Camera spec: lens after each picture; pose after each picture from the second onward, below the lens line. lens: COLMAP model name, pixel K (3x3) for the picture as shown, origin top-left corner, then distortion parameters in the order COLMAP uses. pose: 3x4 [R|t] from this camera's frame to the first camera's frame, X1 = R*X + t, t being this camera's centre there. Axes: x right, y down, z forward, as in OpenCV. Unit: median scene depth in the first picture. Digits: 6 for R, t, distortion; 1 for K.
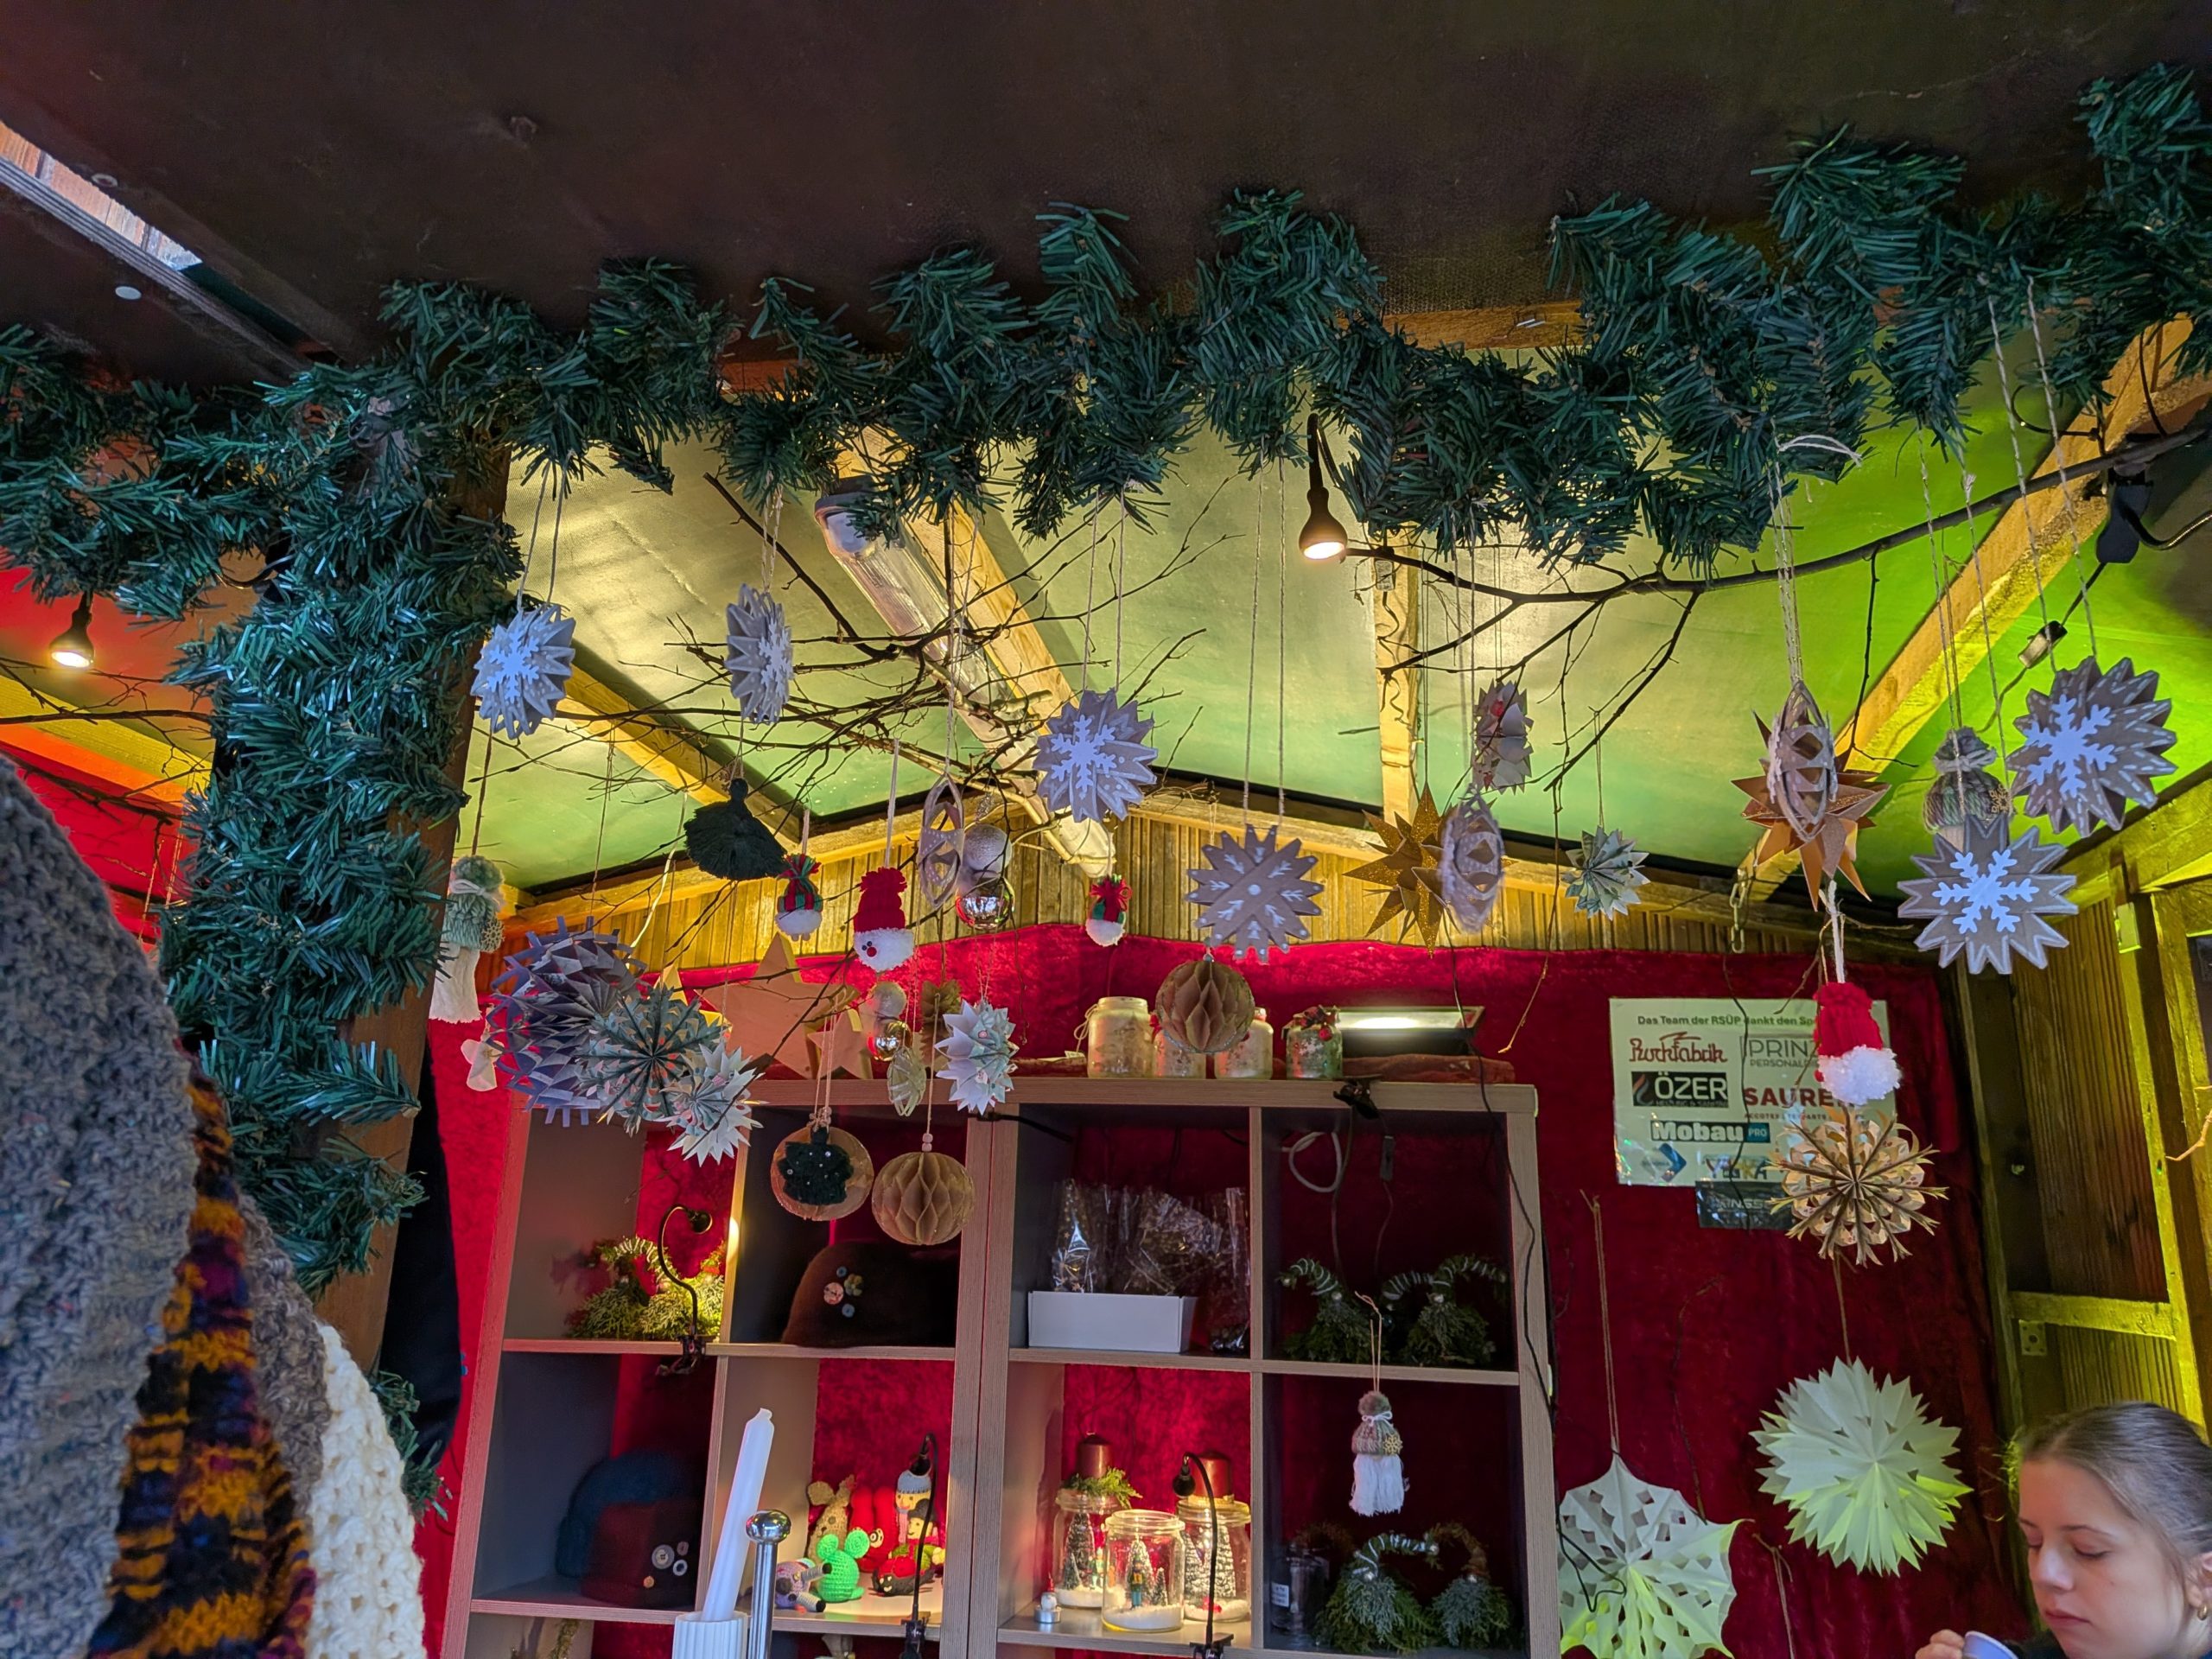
lens RADIAL K [[1598.7, 0, 1136.9], [0, 1598.7, 829.1], [0, 0, 1]] dist [0.027832, -0.039441]
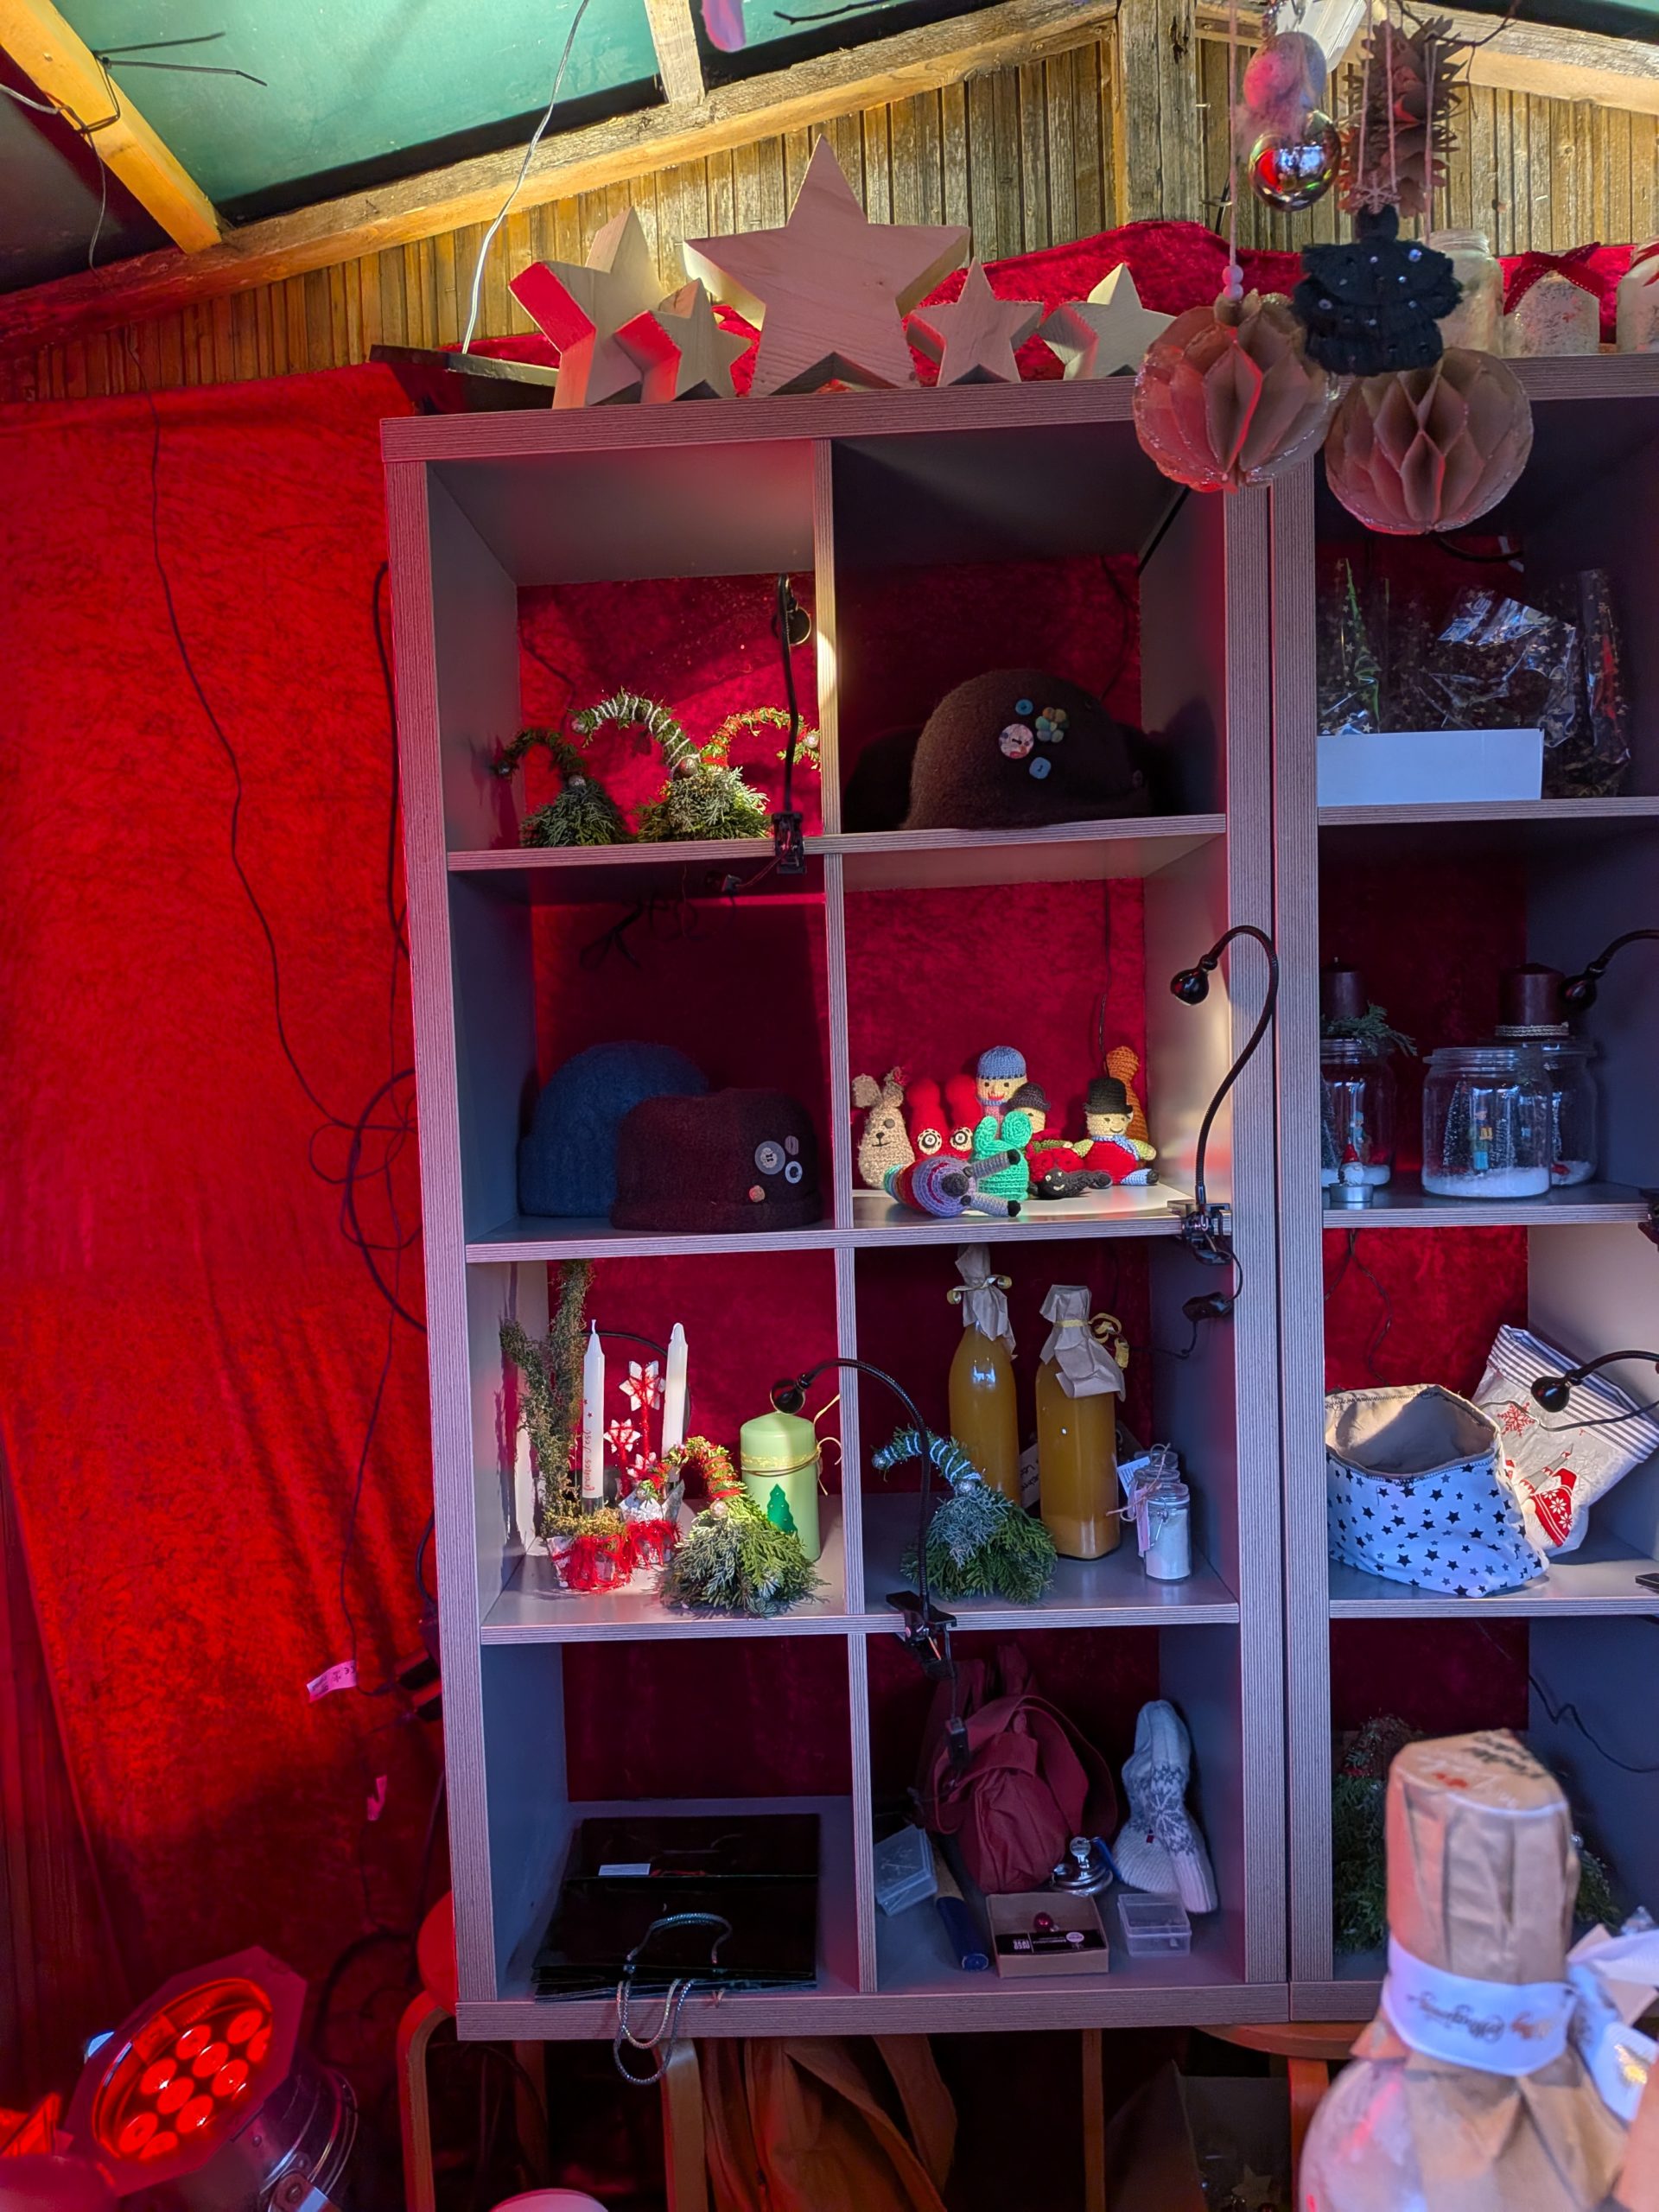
lens RADIAL K [[1538.8, 0, 786.3], [0, 1538.8, 1129.9], [0, 0, 1]] dist [0.037000, 0.000036]
pose [[0.984964, -0.066266, 0.159545, -0.379906], [0.012409, 0.948262, 0.317246, 0.242053], [-0.172313, -0.310496, 0.934826, 0.416825]]
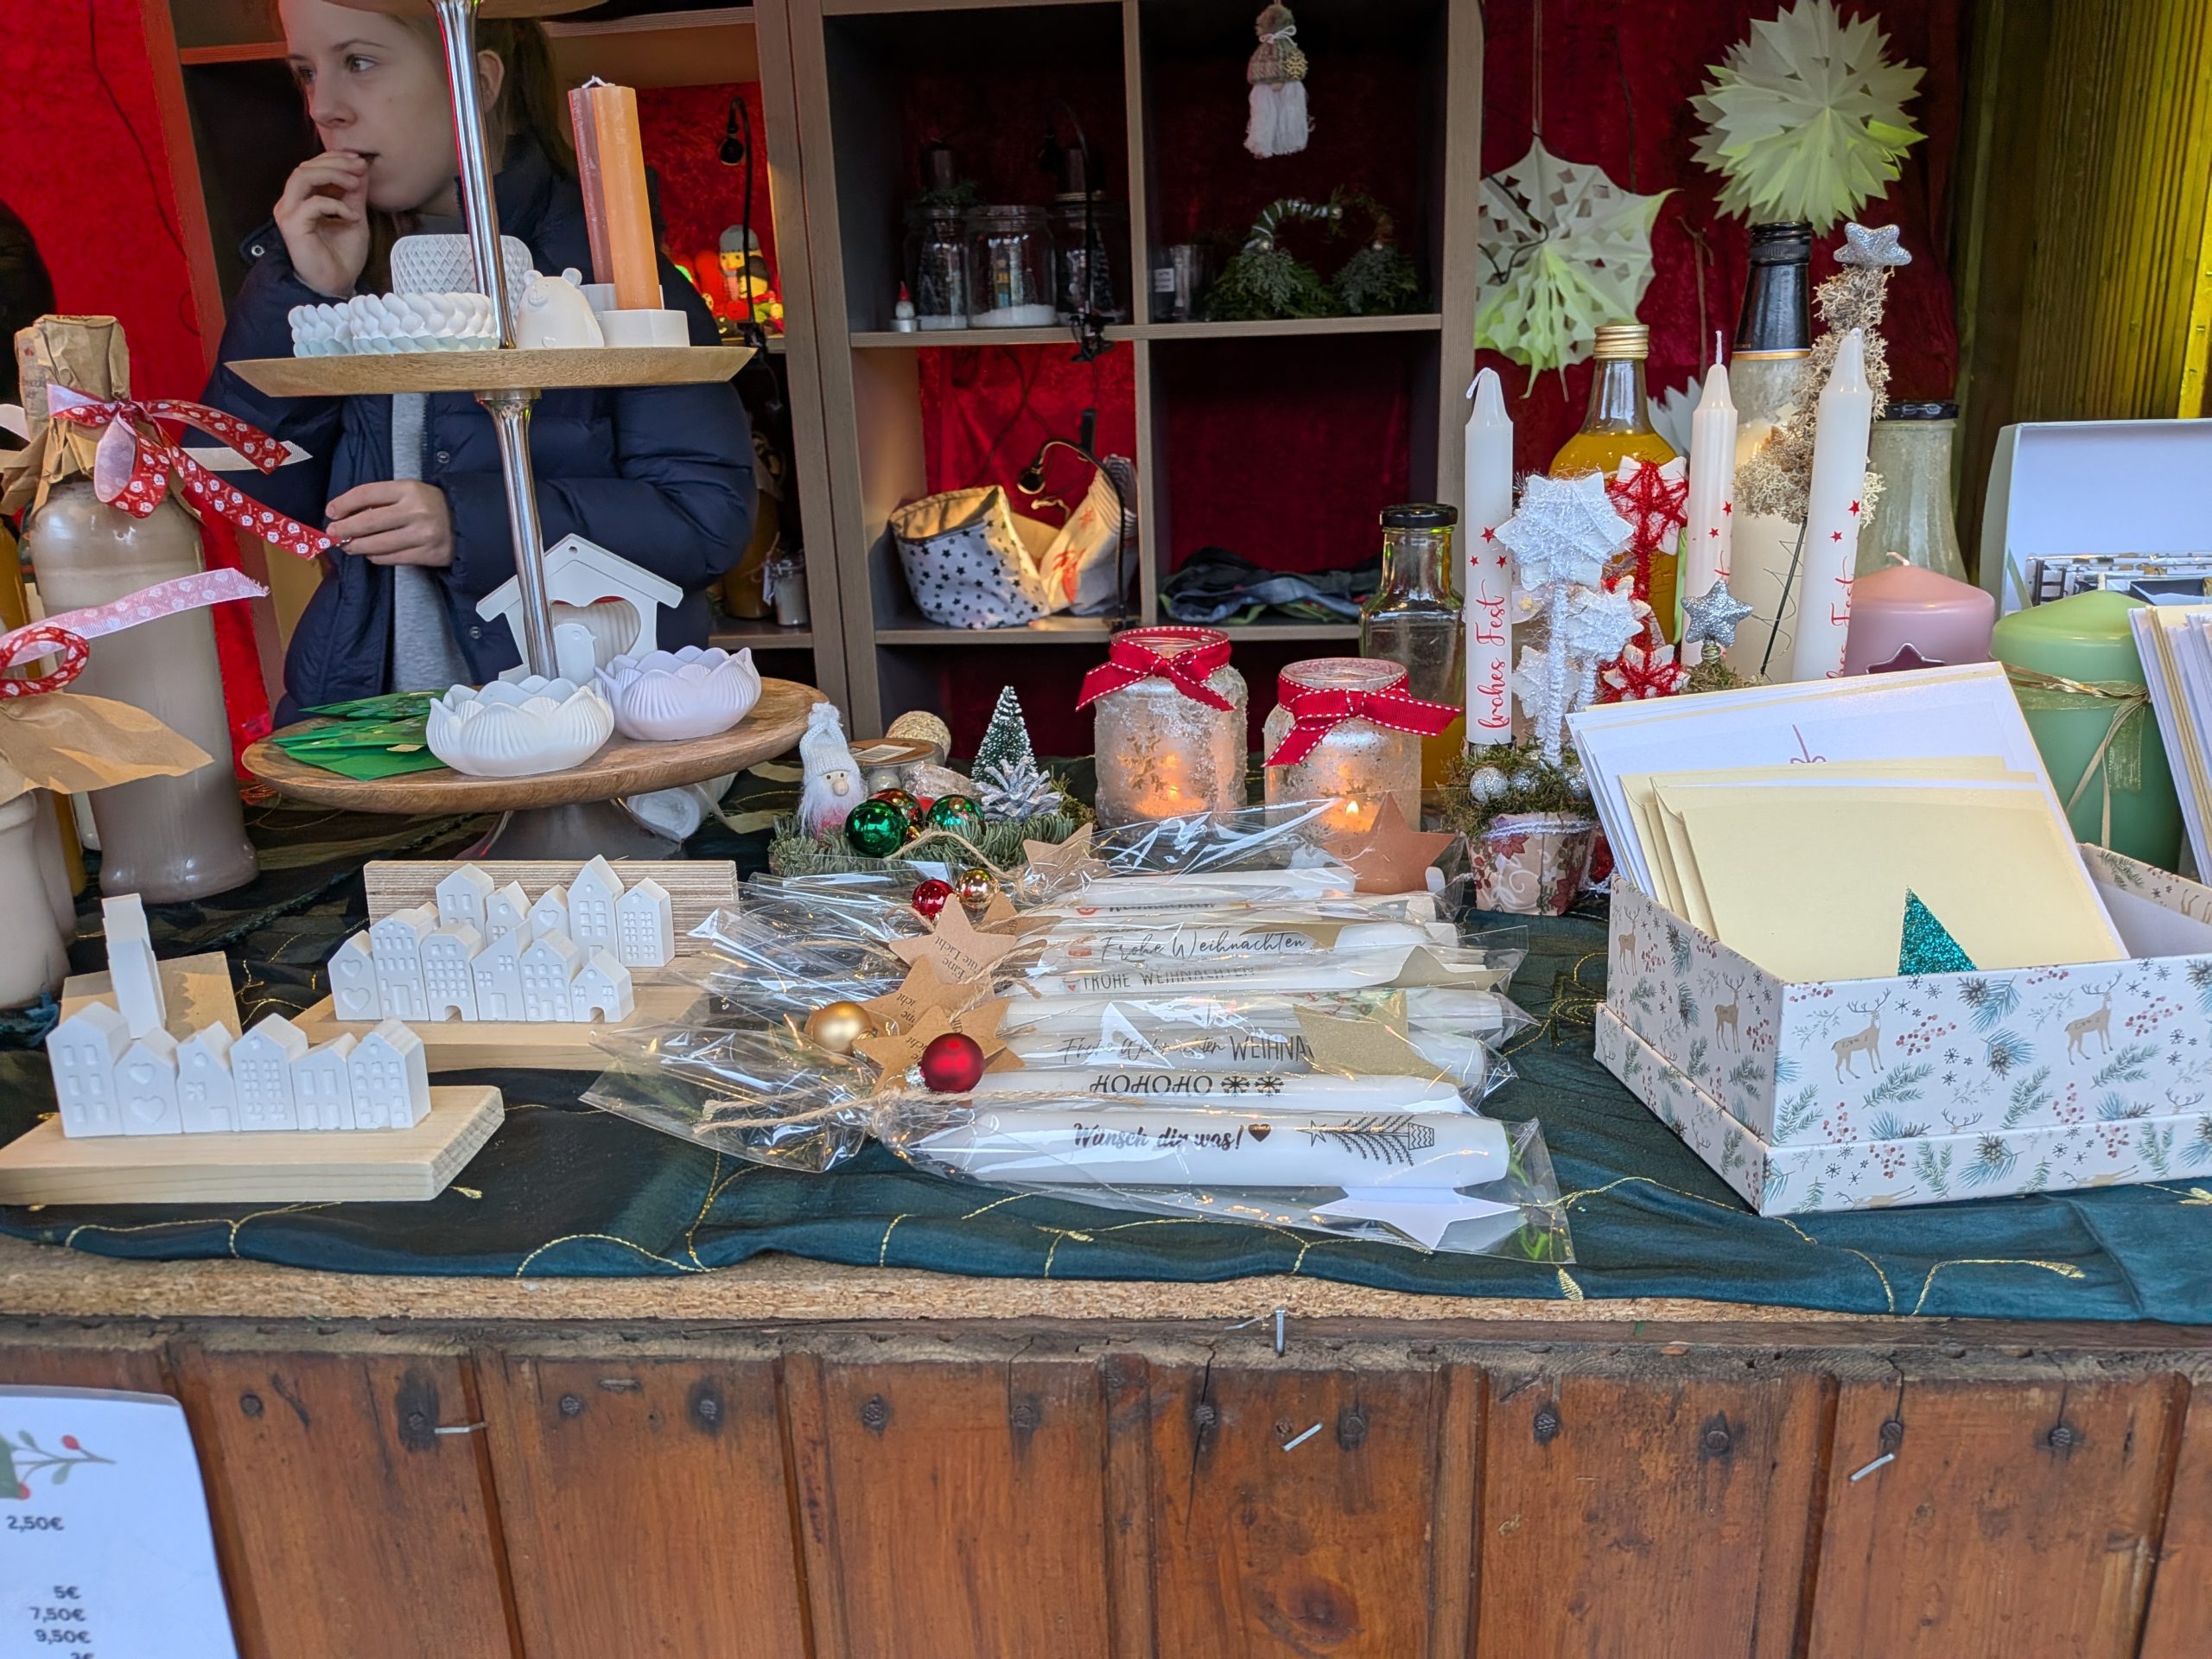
lens RADIAL K [[1598.7, 0, 1136.9], [0, 1598.7, 829.1], [0, 0, 1]] dist [0.027832, -0.039441]
pose [[0.993899, -0.082749, 0.072919, -0.015245], [0.031920, 0.848651, 0.527988, 0.249526], [-0.105573, -0.522440, 0.846115, 0.084322]]
